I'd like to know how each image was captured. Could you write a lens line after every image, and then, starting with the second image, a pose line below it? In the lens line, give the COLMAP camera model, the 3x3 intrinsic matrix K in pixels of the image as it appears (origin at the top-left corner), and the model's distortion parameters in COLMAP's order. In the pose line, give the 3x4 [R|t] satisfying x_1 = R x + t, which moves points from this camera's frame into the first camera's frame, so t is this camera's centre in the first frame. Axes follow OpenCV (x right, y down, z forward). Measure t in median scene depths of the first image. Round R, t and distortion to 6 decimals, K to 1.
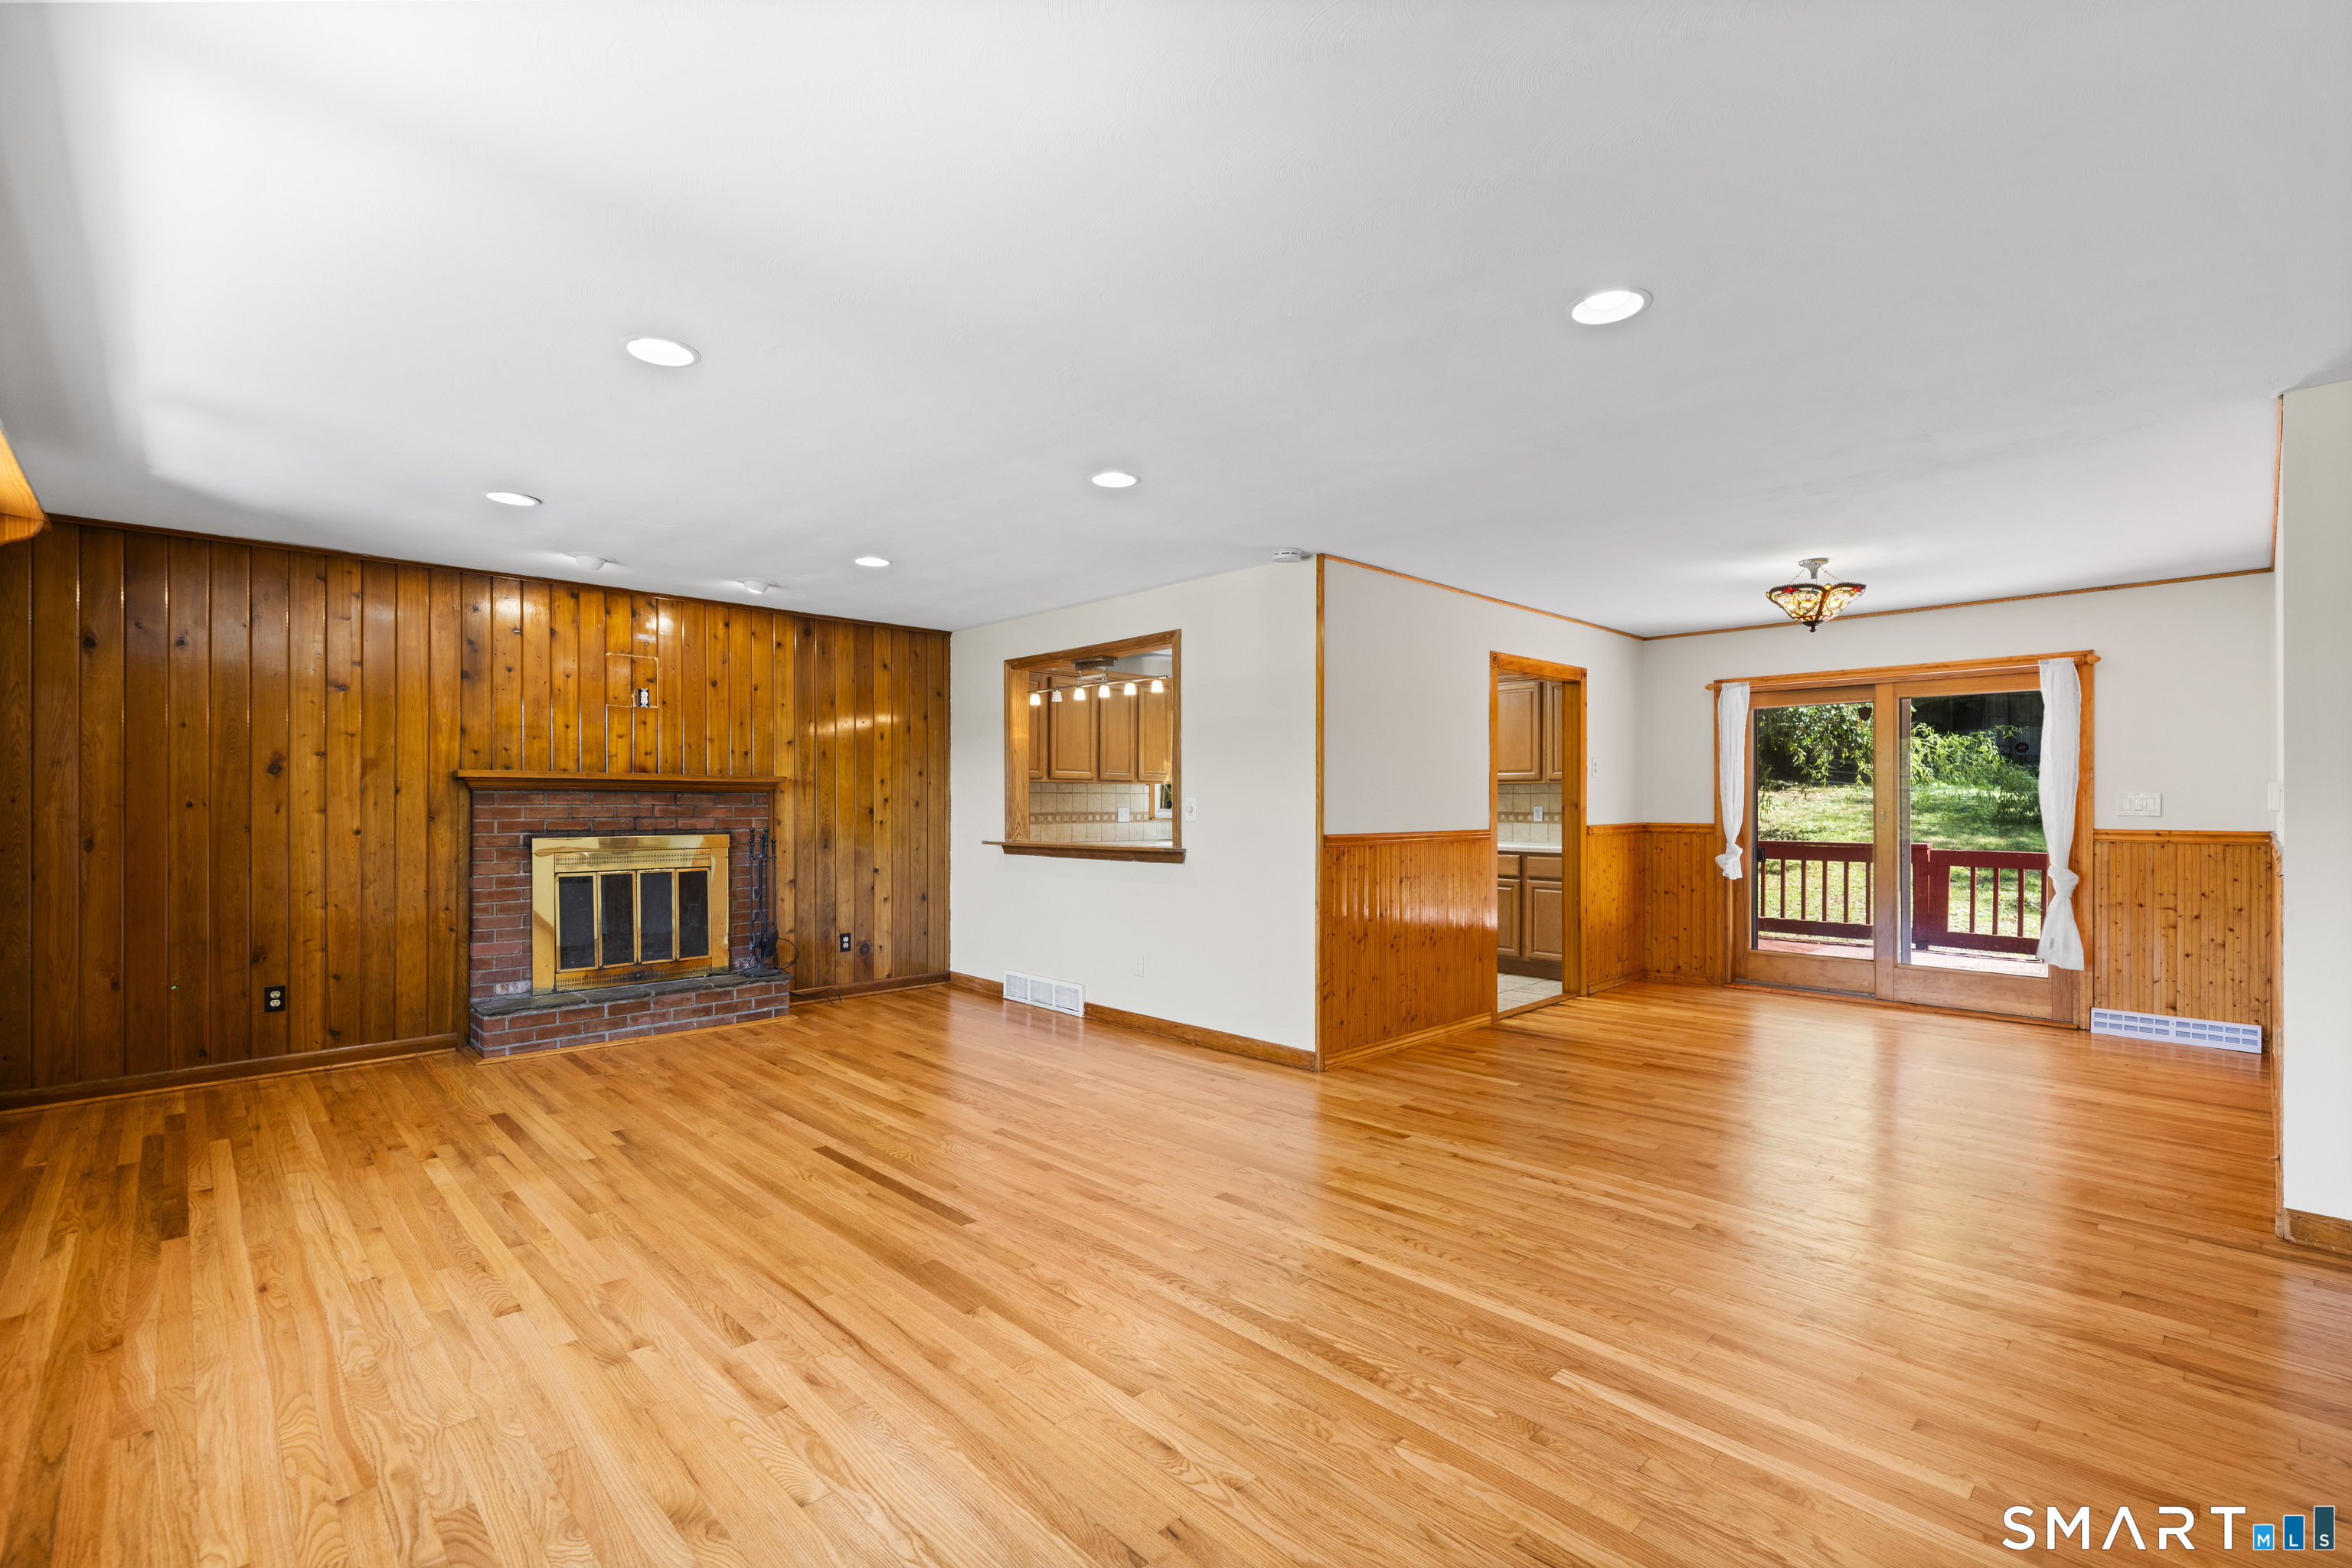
lens RADIAL K [[1043.6, 0, 1172.7], [0, 1043.6, 800.4], [0, 0, 1]] dist [0.003531, -0.000213]
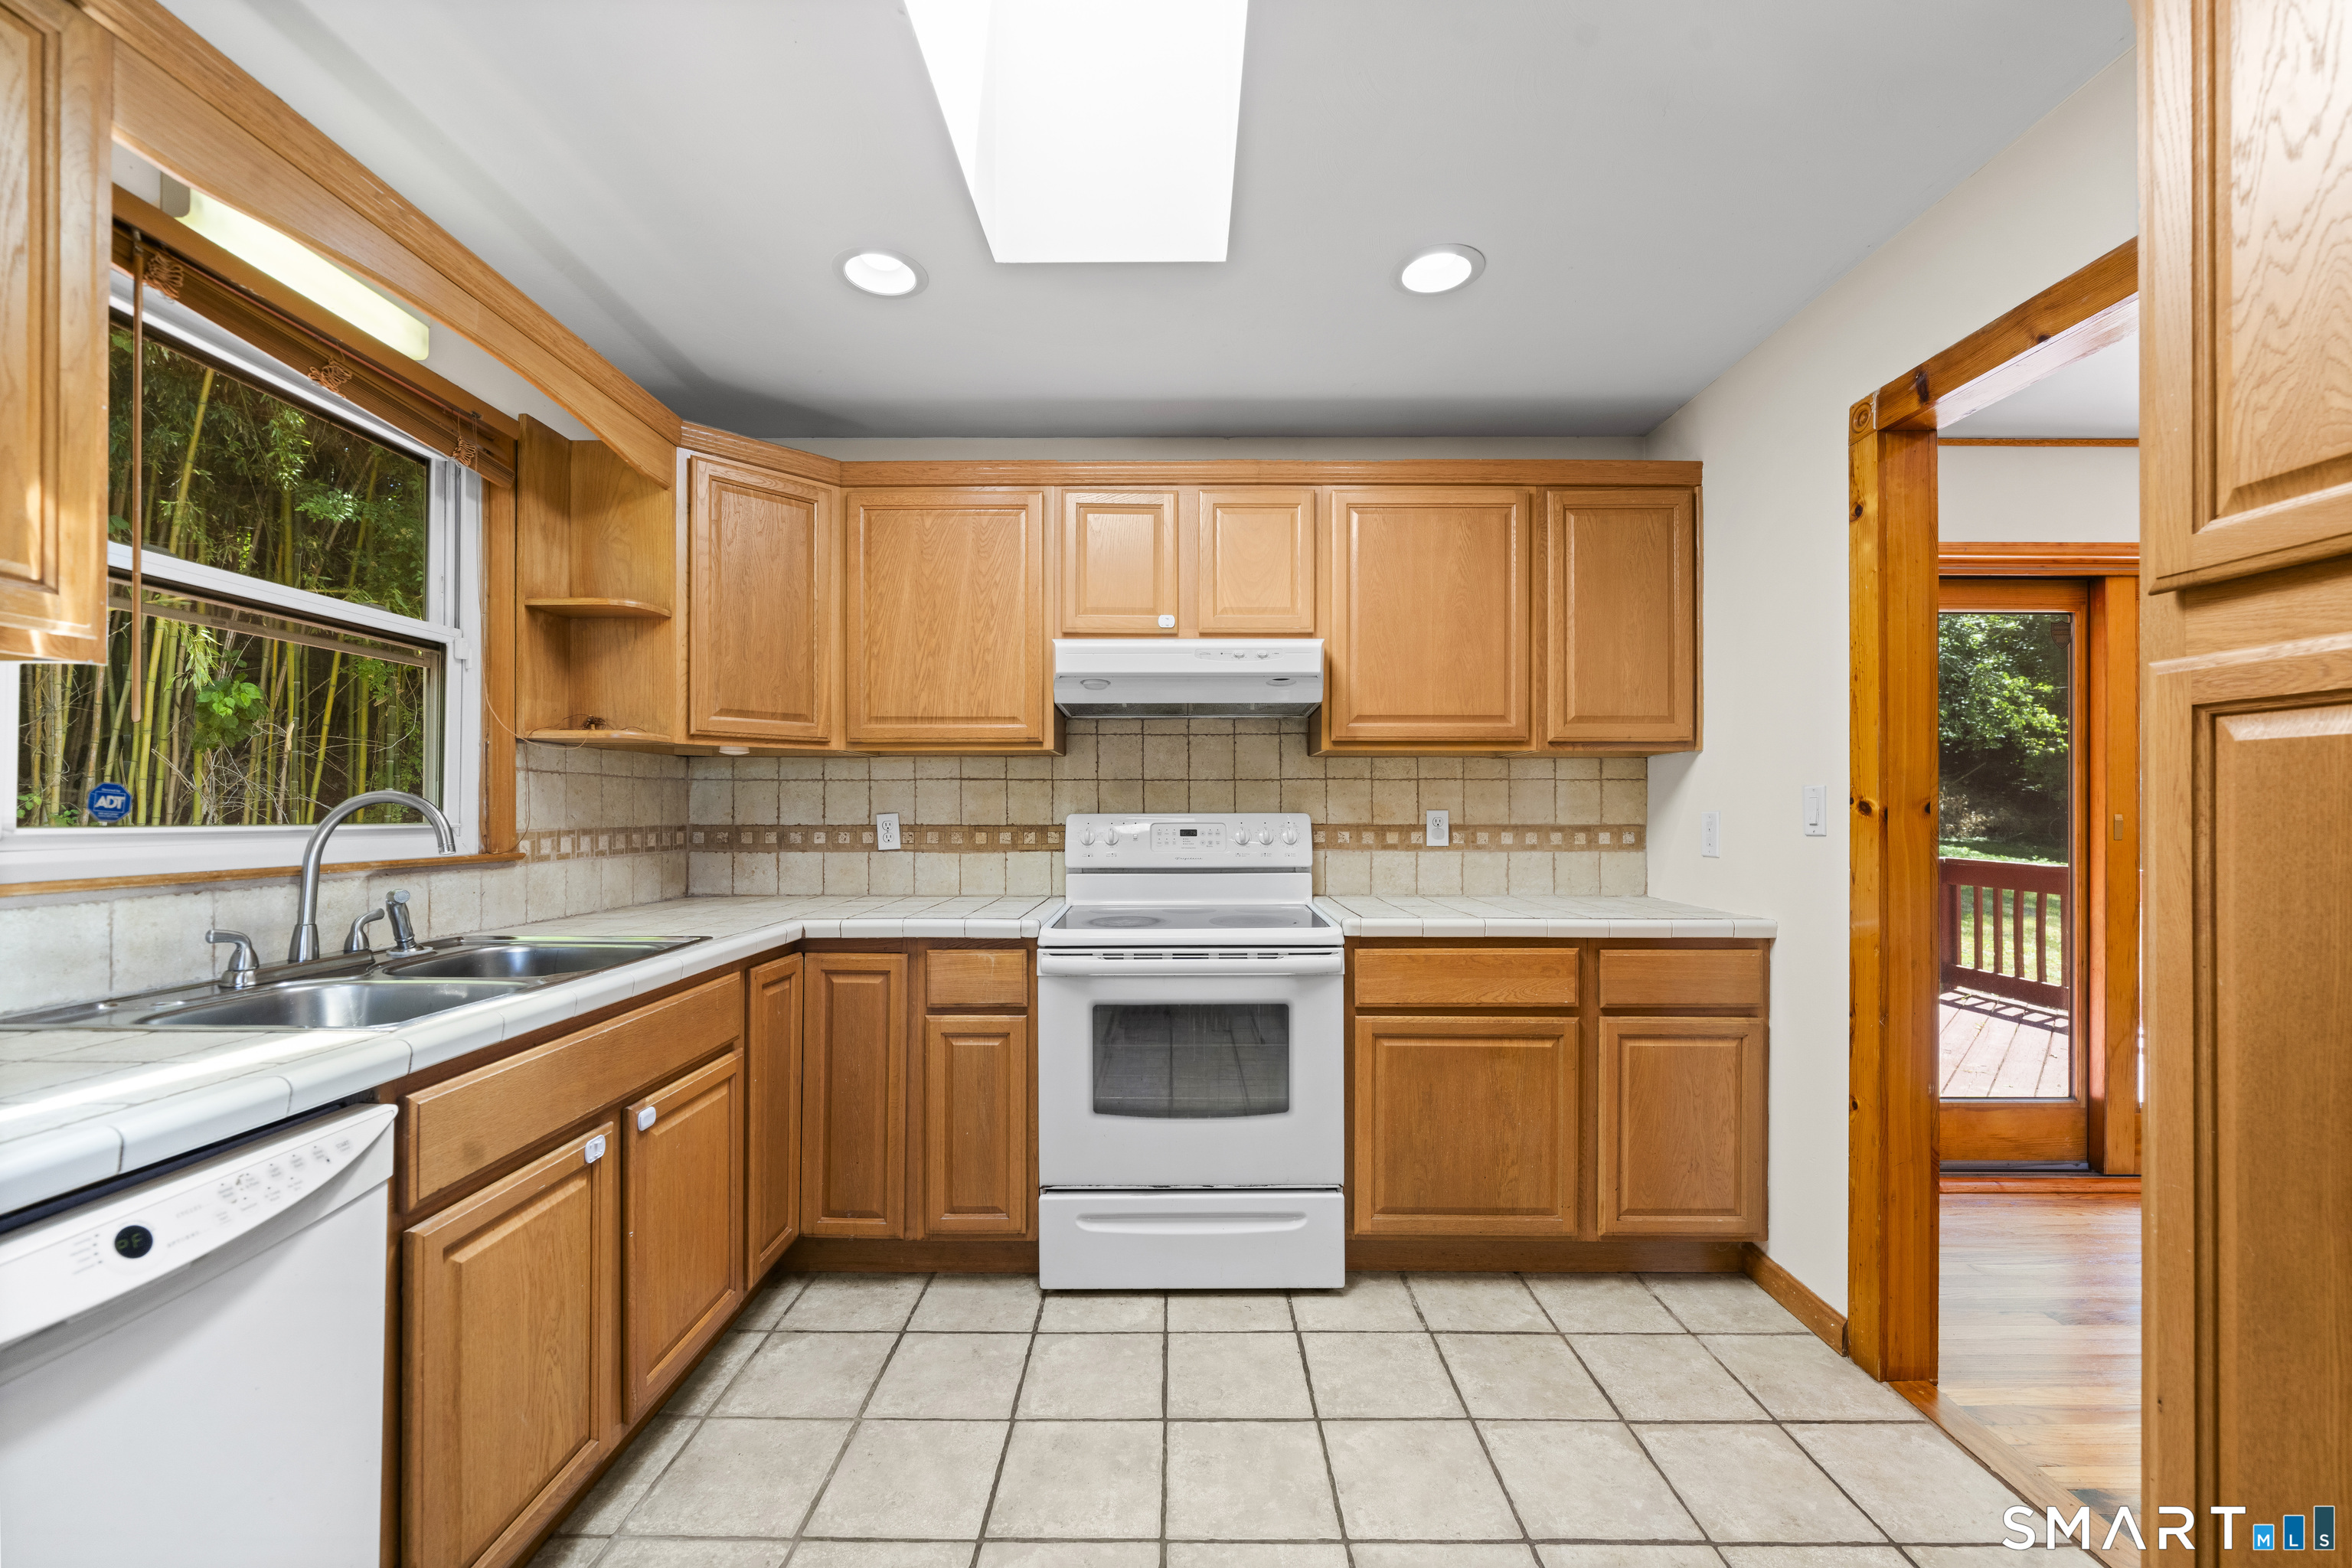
lens RADIAL K [[920.2, 0, 1177.4], [0, 920.2, 812.2], [0, 0, 1]] dist [-0.003288, -0.000013]
pose [[0.689672, -0.002790, 0.724117, 0.016064], [-0.002414, 0.999978, 0.006153, 0.006297], [-0.724118, -0.005991, 0.689650, 1.123608]]
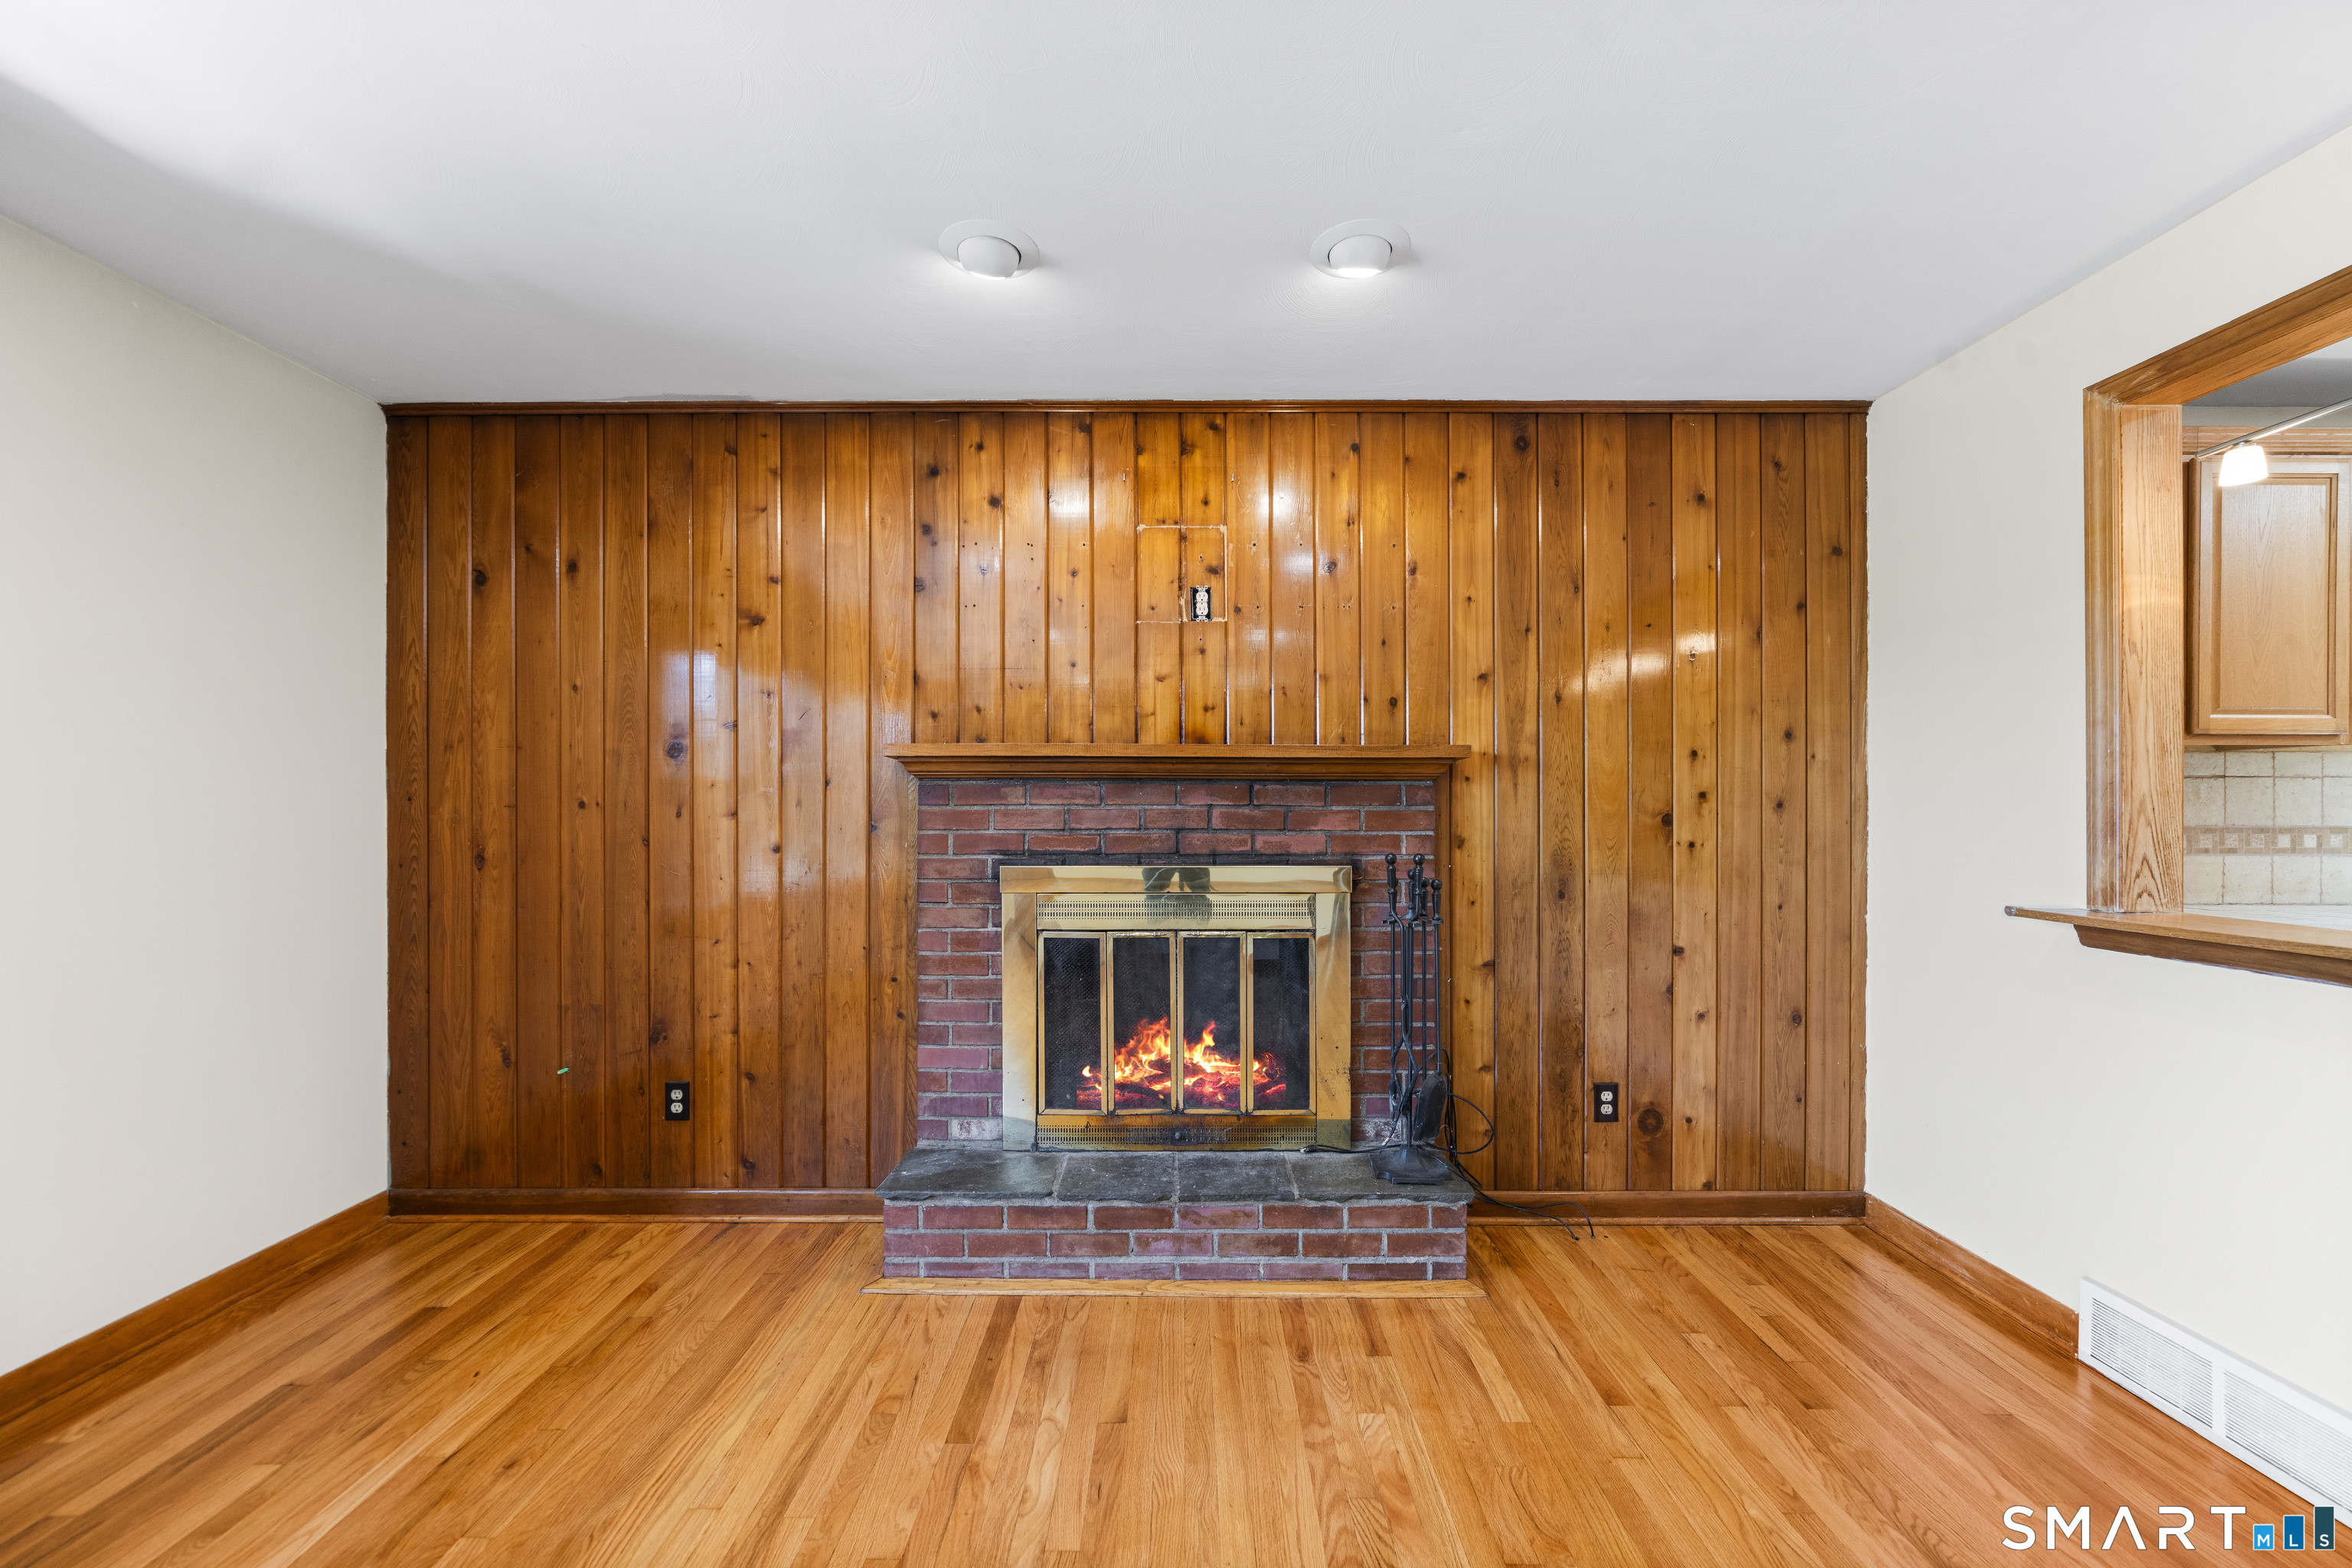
lens RADIAL K [[913.2, 0, 1176.0], [0, 913.2, 809.6], [0, 0, 1]] dist [-0.003308, 0.000348]
pose [[0.718152, 0.001873, -0.695884, -0.193089], [0.001727, 0.999989, 0.004474, 0.004108], [0.695884, -0.004415, 0.718140, 0.659200]]
